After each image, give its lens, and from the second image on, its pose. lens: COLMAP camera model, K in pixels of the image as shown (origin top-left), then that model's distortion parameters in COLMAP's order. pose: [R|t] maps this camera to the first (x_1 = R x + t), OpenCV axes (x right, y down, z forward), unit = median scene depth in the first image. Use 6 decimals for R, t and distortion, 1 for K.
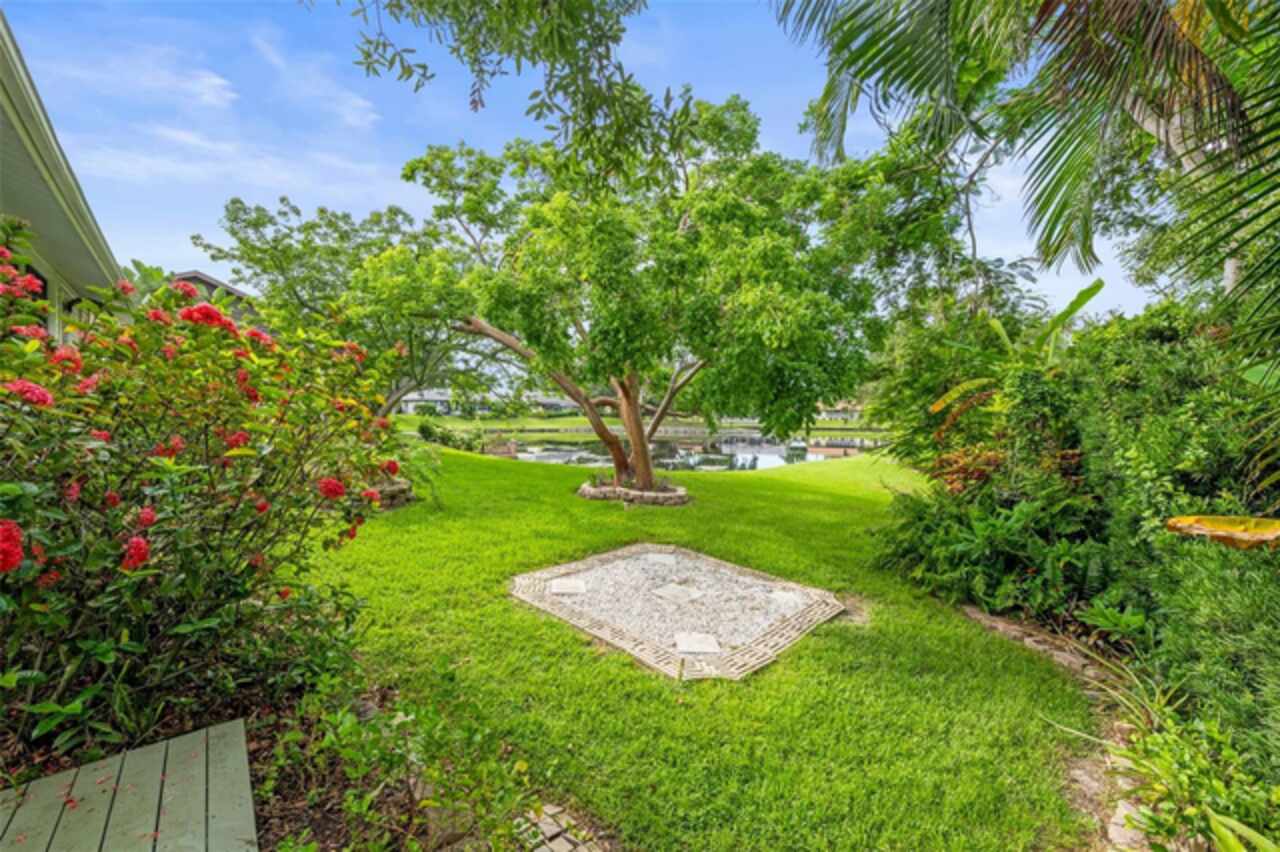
lens RADIAL K [[516.7, 0, 638.0], [0, 516.7, 425.3], [0, 0, 1]] dist [-0.001544, -0.000025]
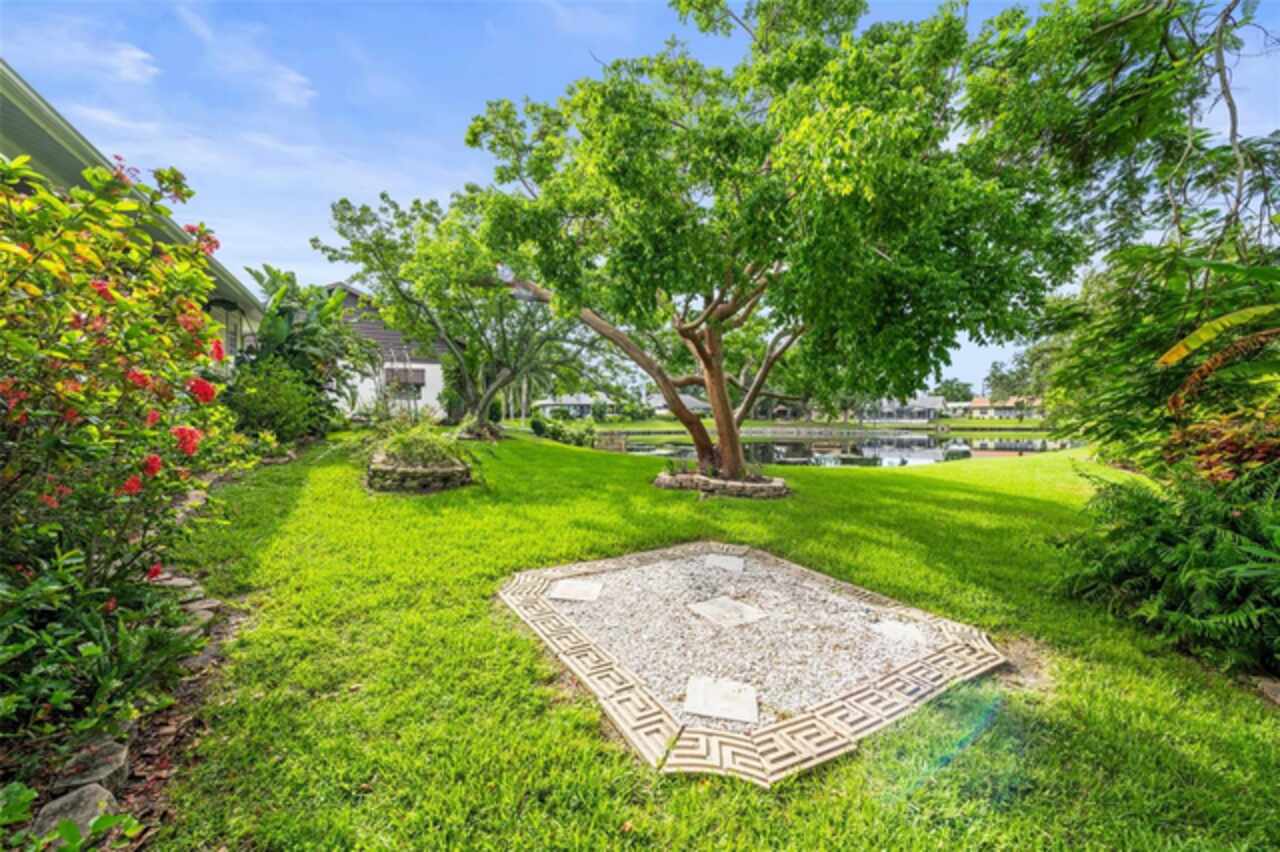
lens RADIAL K [[512.8, 0, 637.5], [0, 512.8, 425.1], [0, 0, 1]] dist [-0.000912, 0.000429]
pose [[0.966003, -0.010732, -0.258309, 0.083317], [0.007882, 0.999896, -0.012064, 0.048928], [0.258411, 0.009618, 0.965987, 0.180472]]
